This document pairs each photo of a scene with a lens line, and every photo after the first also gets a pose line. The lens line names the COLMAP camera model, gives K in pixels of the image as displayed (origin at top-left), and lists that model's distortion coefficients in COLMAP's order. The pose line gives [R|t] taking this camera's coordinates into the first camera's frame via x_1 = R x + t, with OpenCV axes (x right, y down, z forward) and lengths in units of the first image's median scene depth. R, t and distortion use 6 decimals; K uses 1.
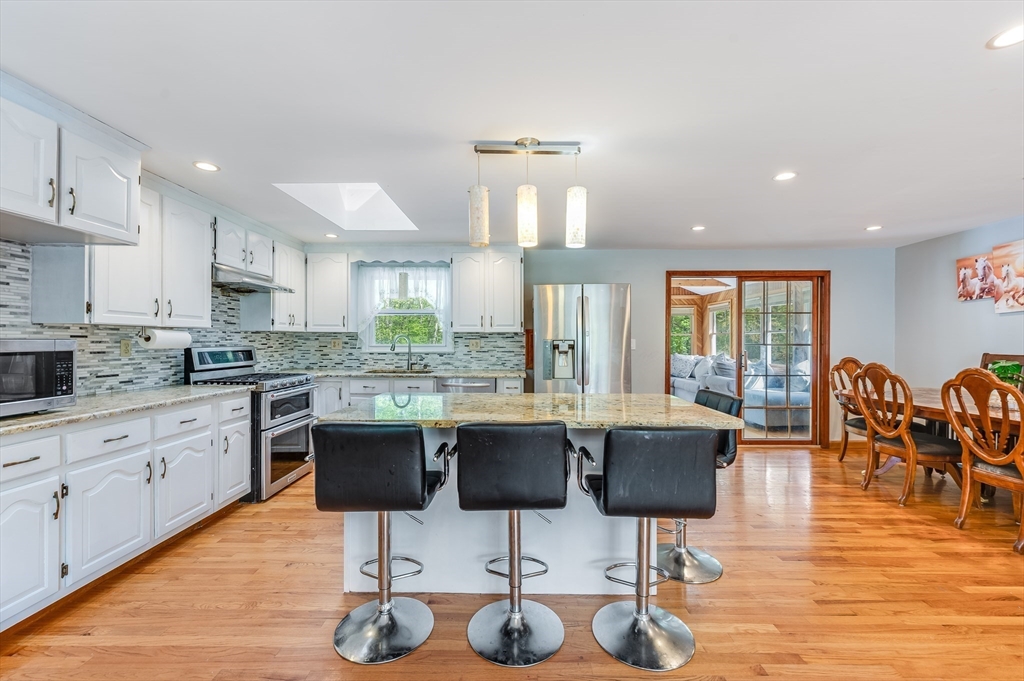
lens RADIAL K [[411.4, 0, 509.9], [0, 411.4, 343.9], [0, 0, 1]] dist [-0.000386, 0.000867]
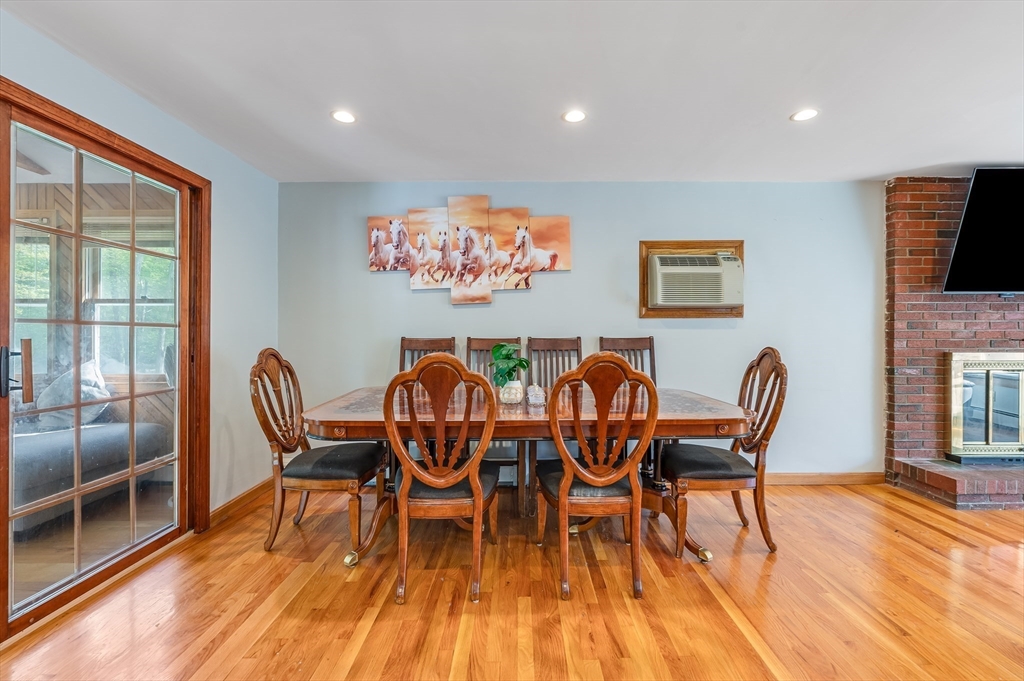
lens RADIAL K [[436.0, 0, 520.7], [0, 436.0, 334.8], [0, 0, 1]] dist [-0.002946, 0.000618]
pose [[-0.014678, 0.003400, 0.999886, 0.299003], [0.006143, 0.999976, -0.003311, 0.023089], [-0.999873, 0.006093, -0.014698, 0.812707]]
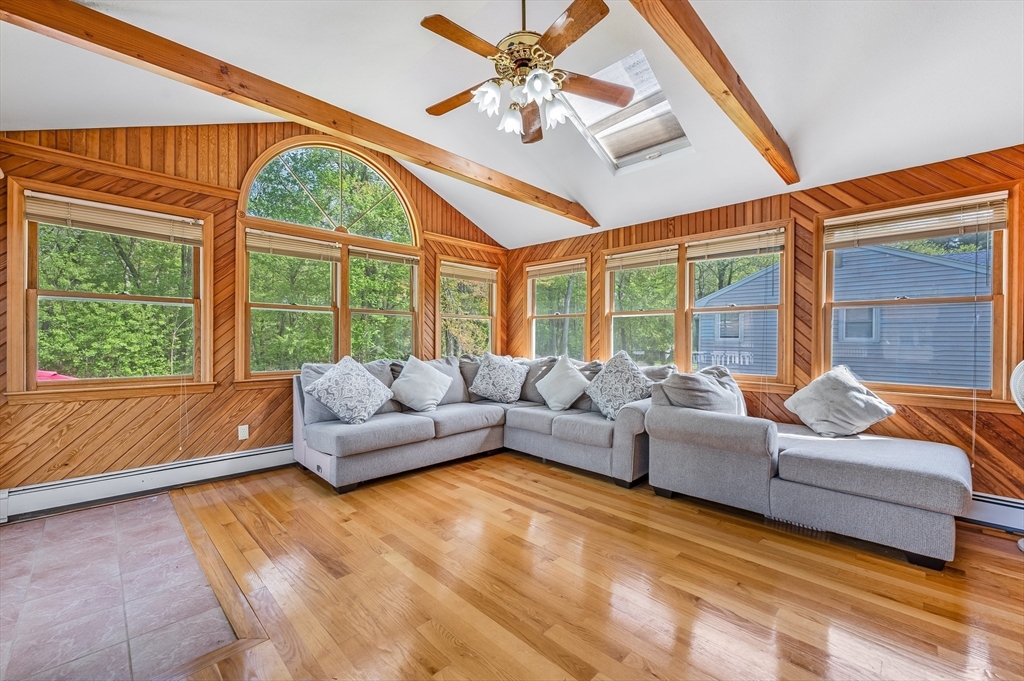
lens RADIAL K [[411.4, 0, 511.7], [0, 411.4, 341.6], [0, 0, 1]] dist [-0.000386, 0.000867]
pose [[0.695193, 0.002843, 0.718818, 0.166633], [-0.006334, 0.999978, 0.002171, 0.019526], [-0.718795, -0.006062, 0.695195, 1.604532]]
